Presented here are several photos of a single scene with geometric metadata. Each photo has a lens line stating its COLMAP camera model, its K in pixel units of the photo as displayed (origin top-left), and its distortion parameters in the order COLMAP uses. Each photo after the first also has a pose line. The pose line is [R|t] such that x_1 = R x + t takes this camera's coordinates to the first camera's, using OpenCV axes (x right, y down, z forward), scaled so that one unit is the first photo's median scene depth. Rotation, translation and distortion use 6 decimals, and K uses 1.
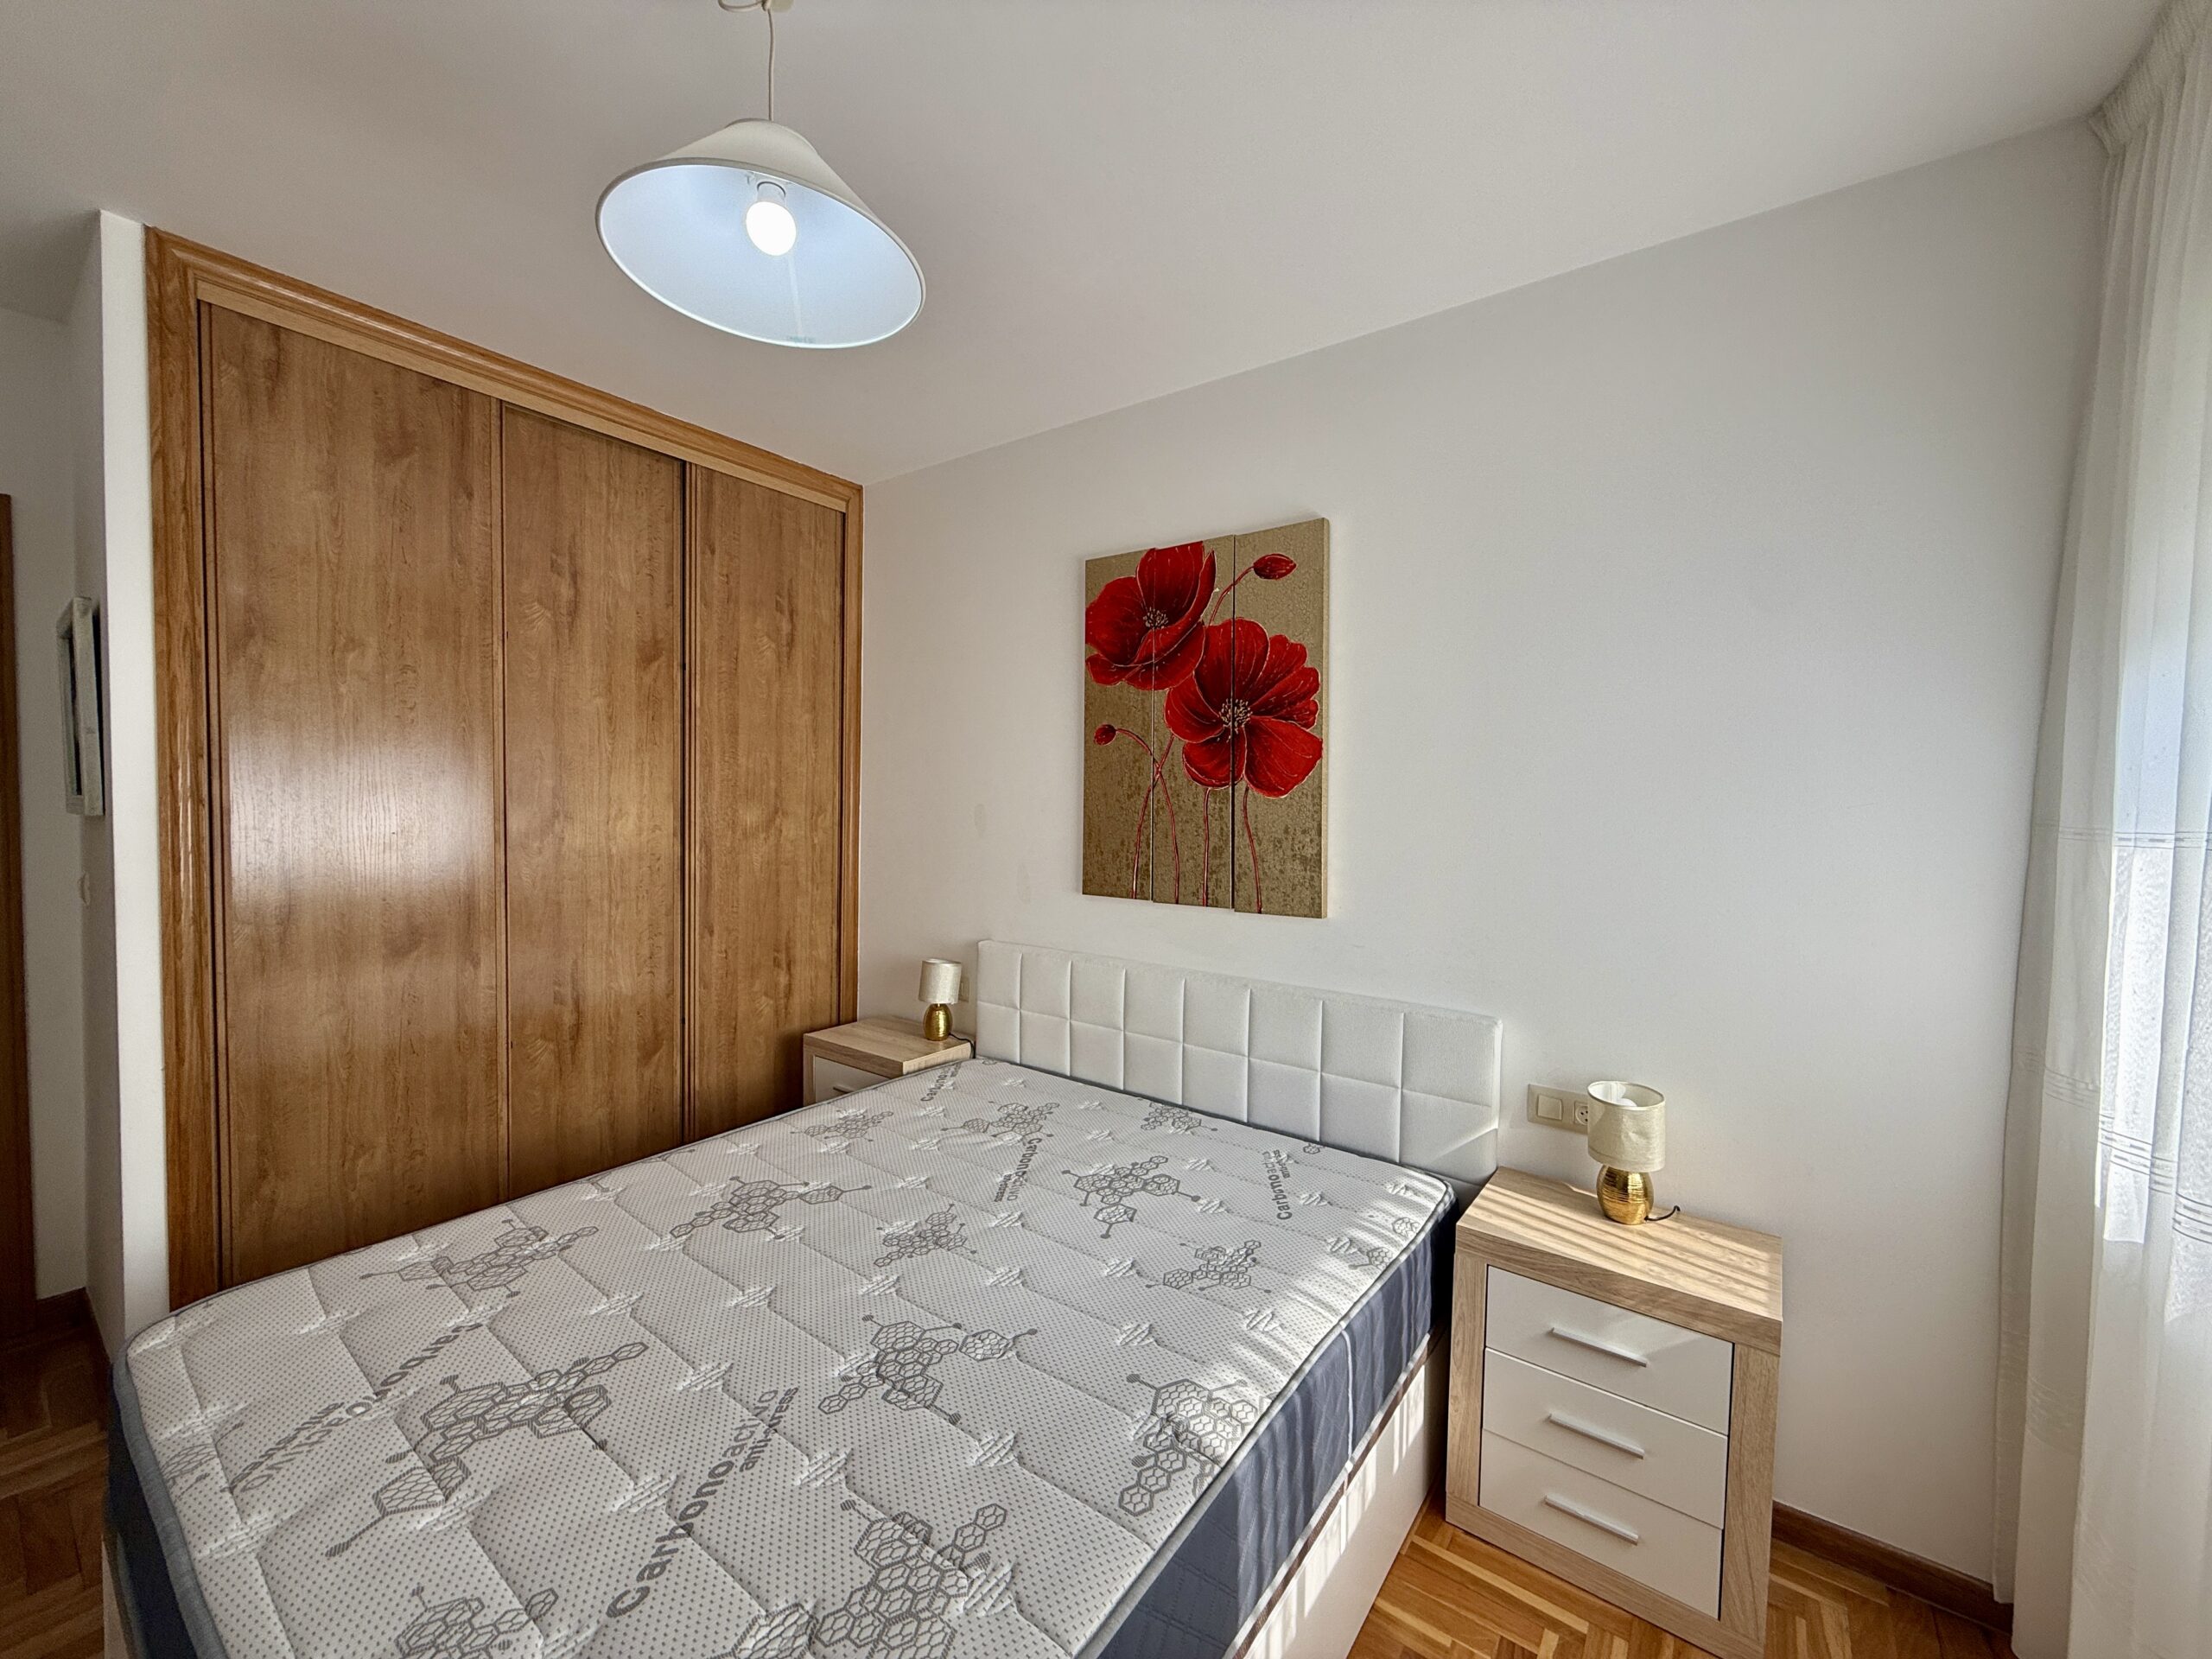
lens RADIAL K [[883.0, 0, 1100.9], [0, 883.0, 830.6], [0, 0, 1]] dist [0.000447, -0.000407]
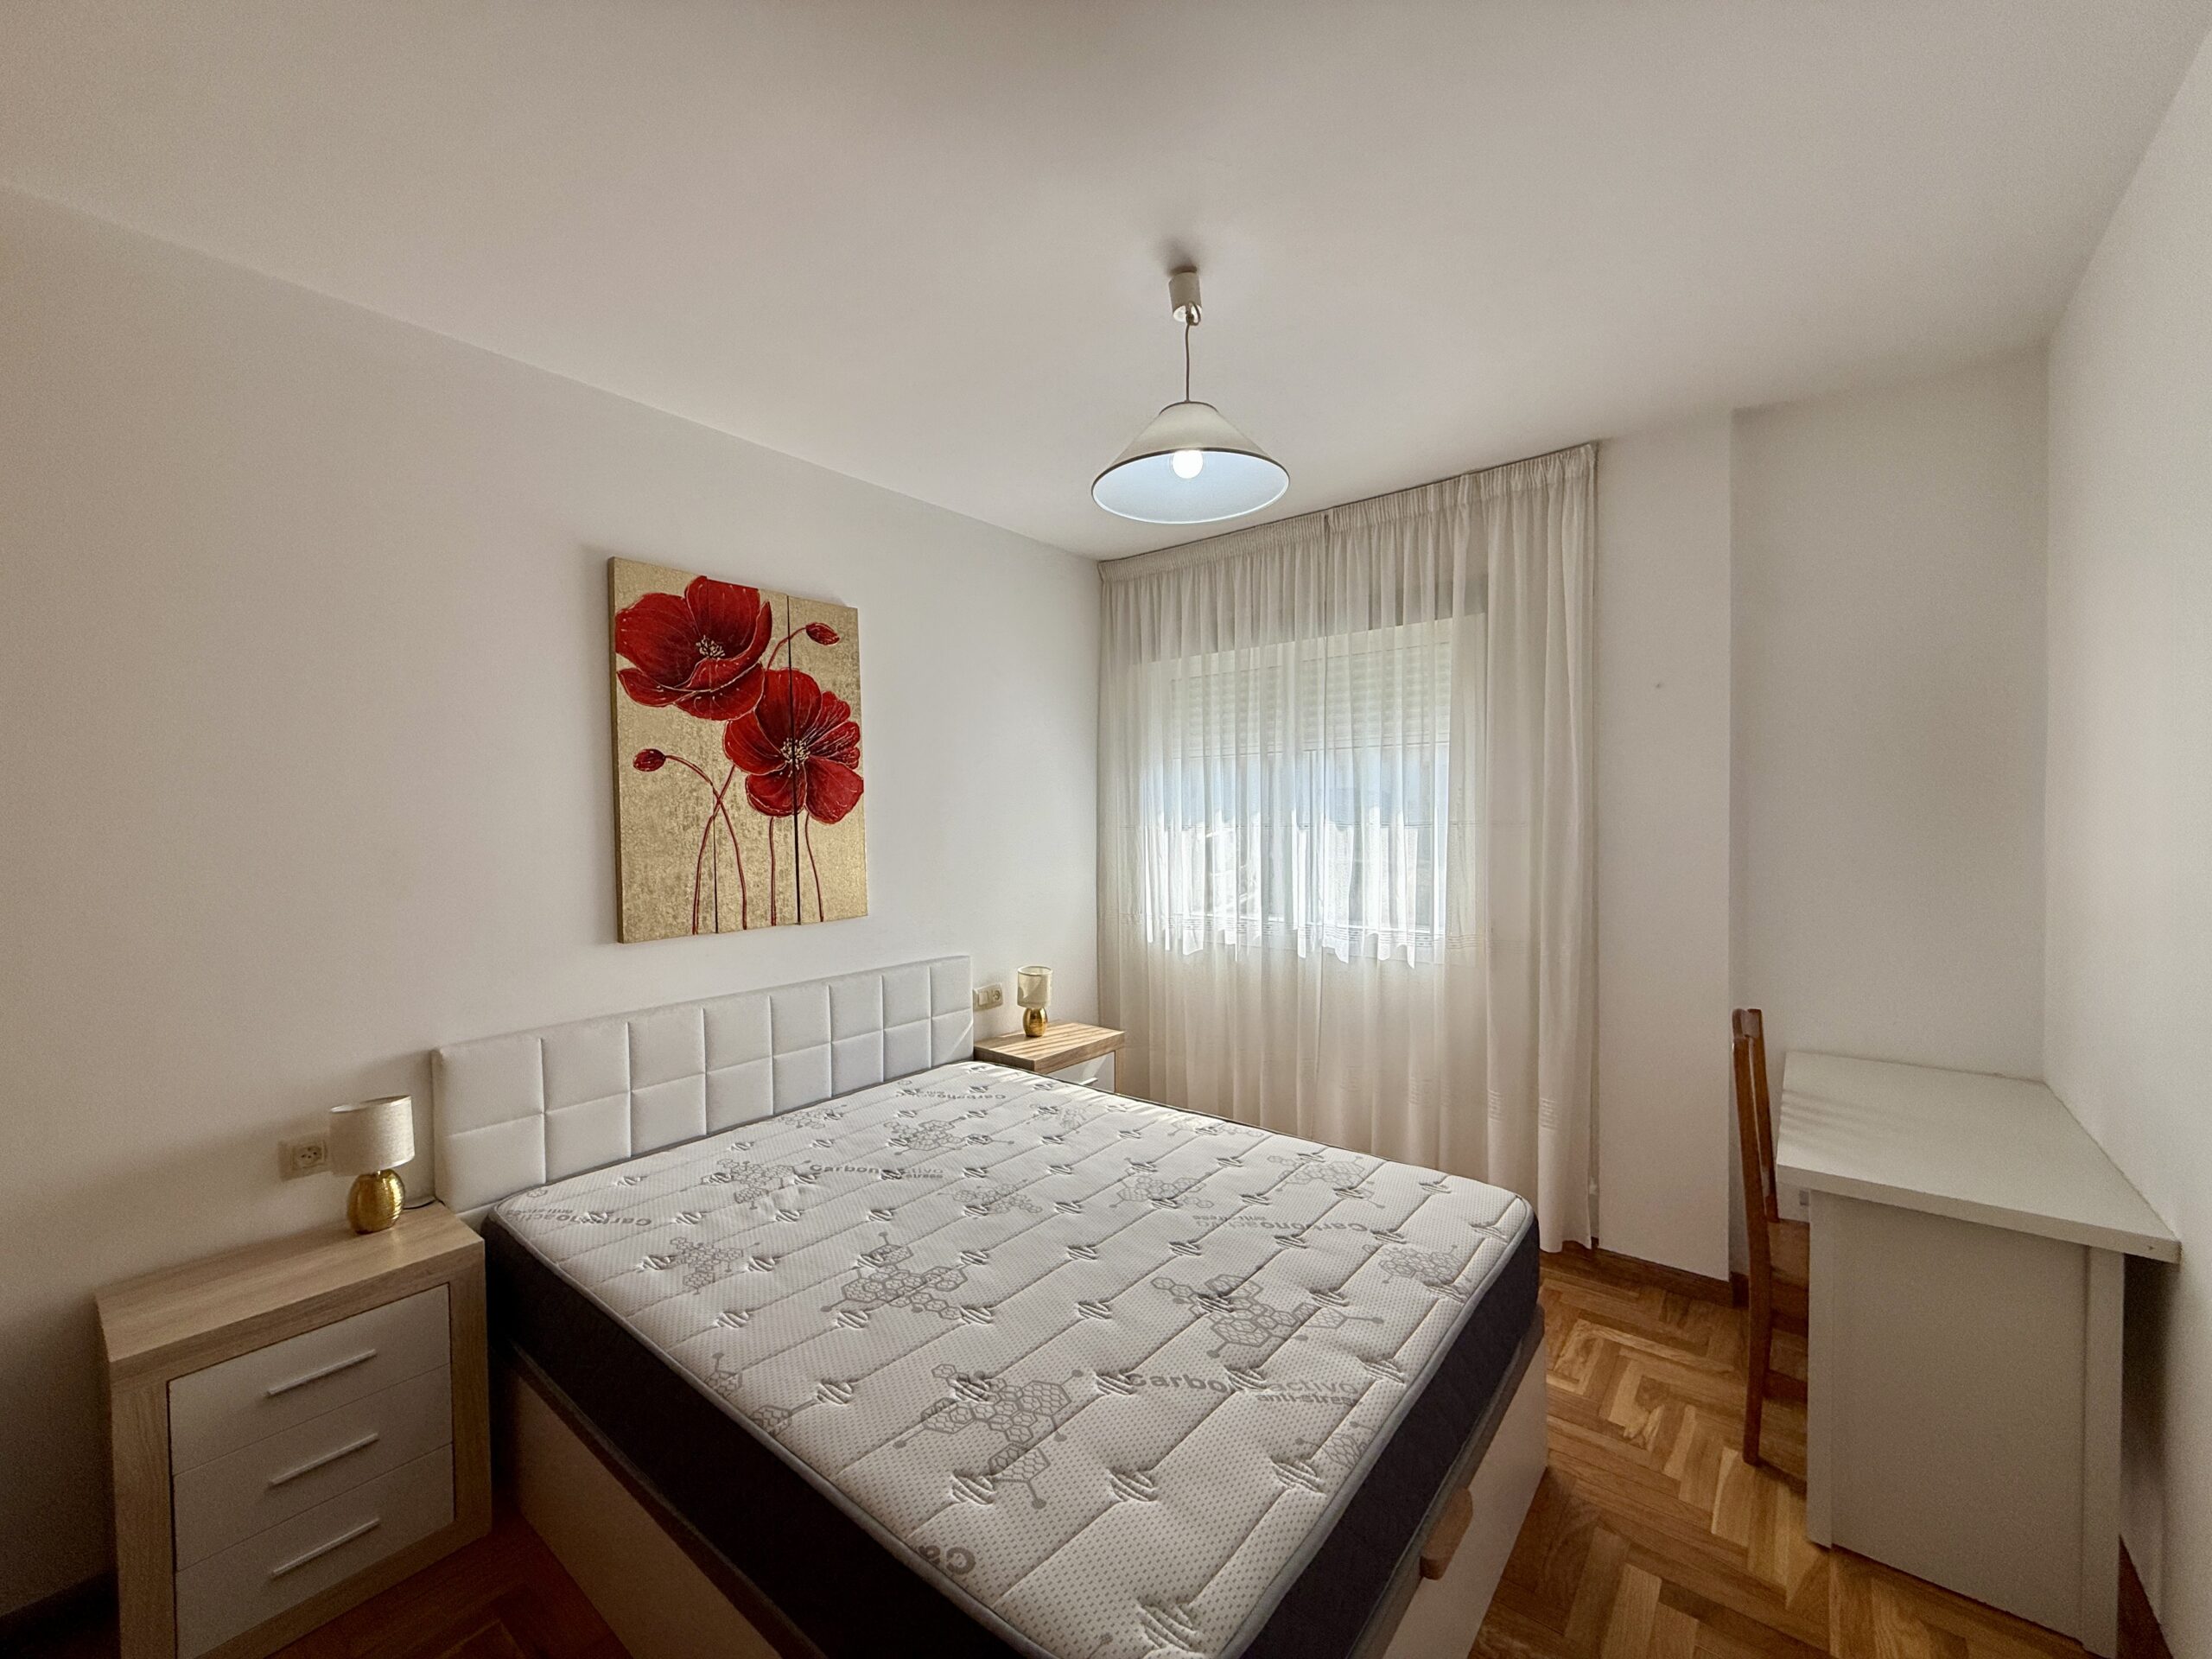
lens RADIAL K [[883.0, 0, 1100.9], [0, 883.0, 830.6], [0, 0, 1]] dist [0.000447, -0.000407]
pose [[0.040706, -0.039154, 0.998404, -0.958262], [0.048903, 0.998112, 0.037149, -0.052796], [-0.997974, 0.047313, 0.042544, 0.549576]]
